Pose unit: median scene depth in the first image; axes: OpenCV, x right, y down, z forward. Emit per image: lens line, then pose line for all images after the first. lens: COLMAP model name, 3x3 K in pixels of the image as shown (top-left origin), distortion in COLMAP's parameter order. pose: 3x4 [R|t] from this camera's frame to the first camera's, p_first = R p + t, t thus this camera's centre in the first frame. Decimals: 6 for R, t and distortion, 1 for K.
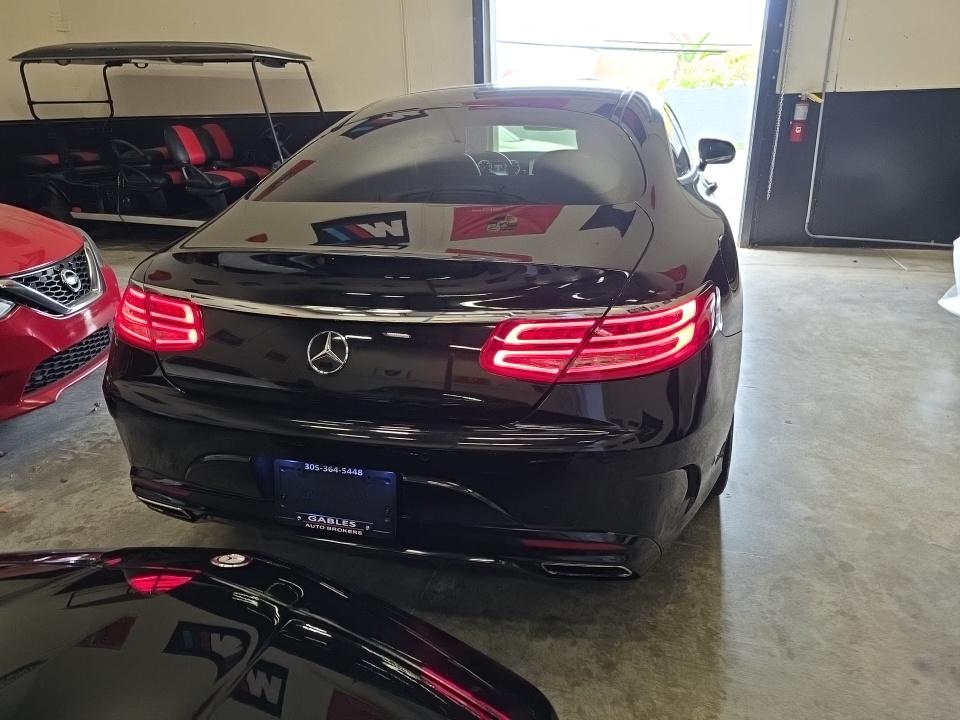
lens RADIAL K [[649.6, 0, 477.8], [0, 649.6, 353.9], [0, 0, 1]] dist [0.032138, -0.020665]
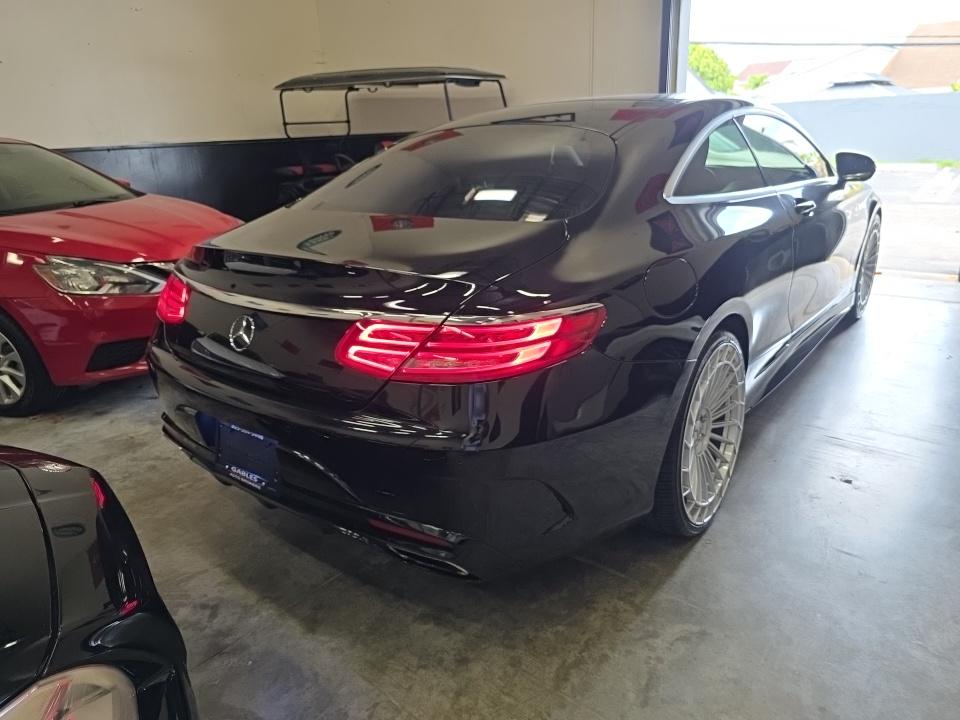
lens RADIAL K [[649.6, 0, 473.8], [0, 649.6, 364.7], [0, 0, 1]] dist [0.032138, -0.020665]
pose [[0.926552, 0.115562, -0.357976, 0.494946], [-0.116123, 0.993033, 0.020010, -0.014645], [0.357794, 0.023029, 0.933516, 0.019377]]
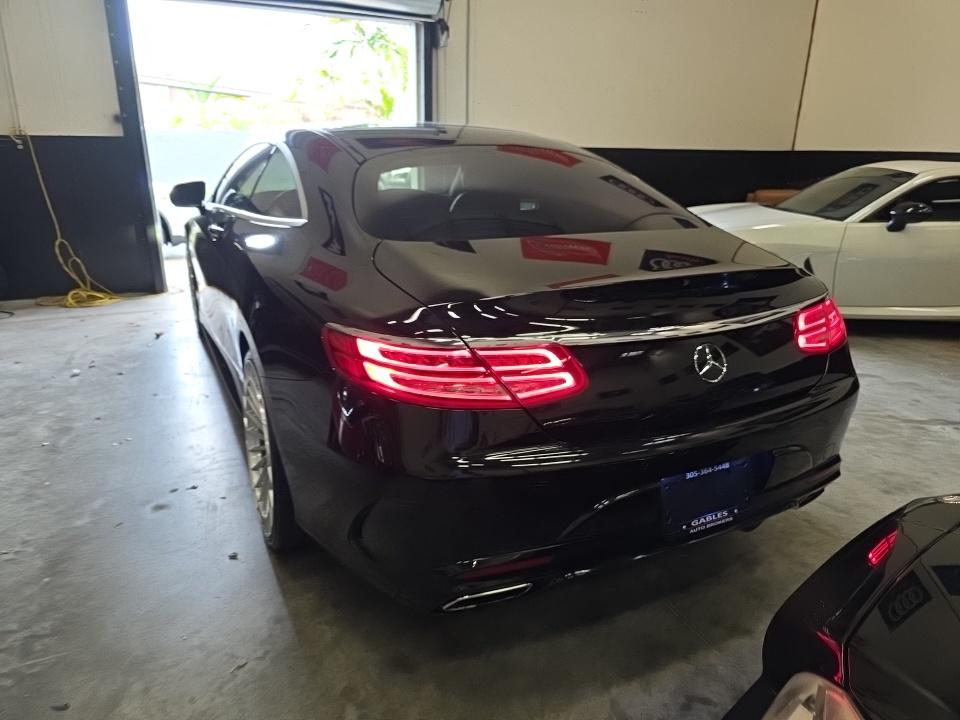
lens RADIAL K [[649.6, 0, 478.8], [0, 649.6, 364.4], [0, 0, 1]] dist [0.032138, -0.020665]
pose [[0.744046, -0.172490, 0.645479, -1.008069], [0.200125, 0.979280, 0.031006, -0.091968], [-0.637452, 0.106107, 0.763149, 0.330232]]
